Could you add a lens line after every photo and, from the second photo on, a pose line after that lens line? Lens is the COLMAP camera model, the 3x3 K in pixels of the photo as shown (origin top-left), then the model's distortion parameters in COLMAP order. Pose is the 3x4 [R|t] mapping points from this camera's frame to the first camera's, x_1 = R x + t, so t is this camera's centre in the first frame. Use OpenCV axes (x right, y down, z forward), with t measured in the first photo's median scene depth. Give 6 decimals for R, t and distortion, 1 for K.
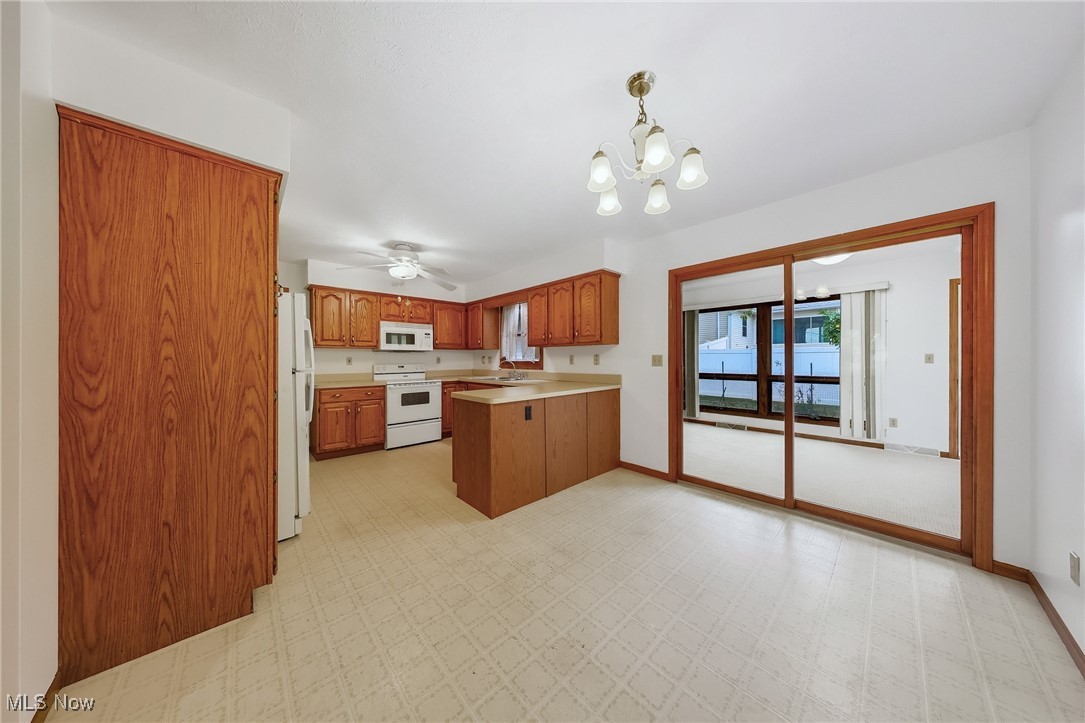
lens RADIAL K [[322.0, 0, 541.9], [0, 322.0, 357.6], [0, 0, 1]] dist [-0.000153, 0.000059]
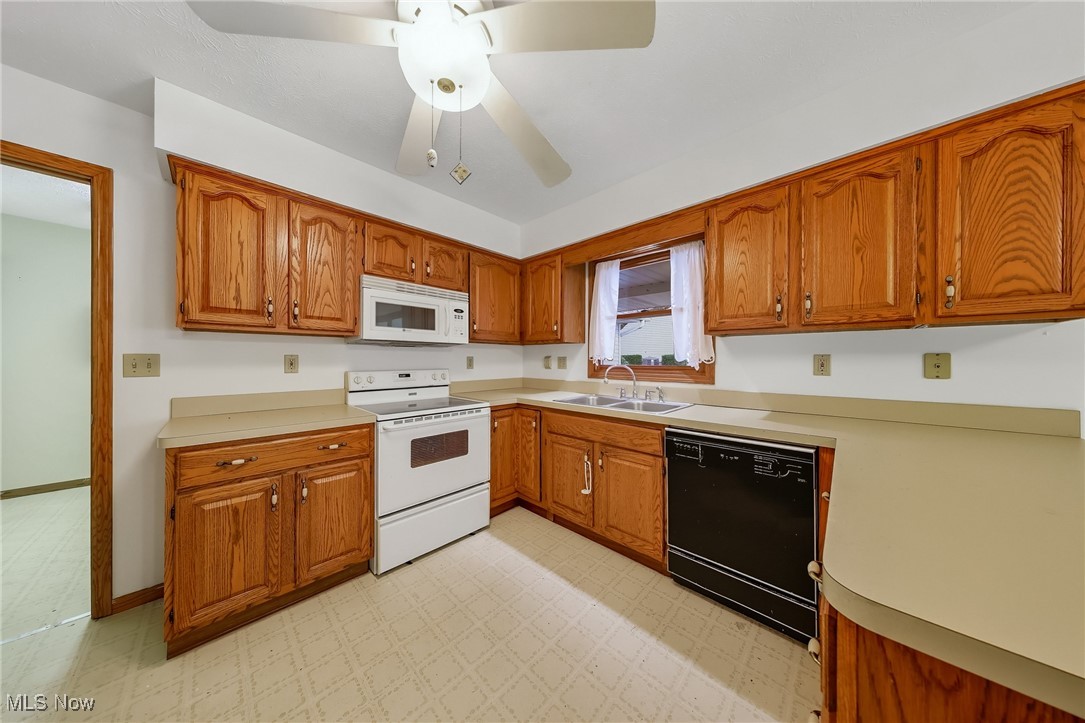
lens RADIAL K [[322.0, 0, 541.9], [0, 322.0, 357.6], [0, 0, 1]] dist [-0.000153, 0.000059]
pose [[0.998818, 0.007222, 0.048061, -0.266356], [-0.007038, 0.999967, -0.003993, 0.001109], [-0.048088, 0.003650, 0.998836, 0.526227]]
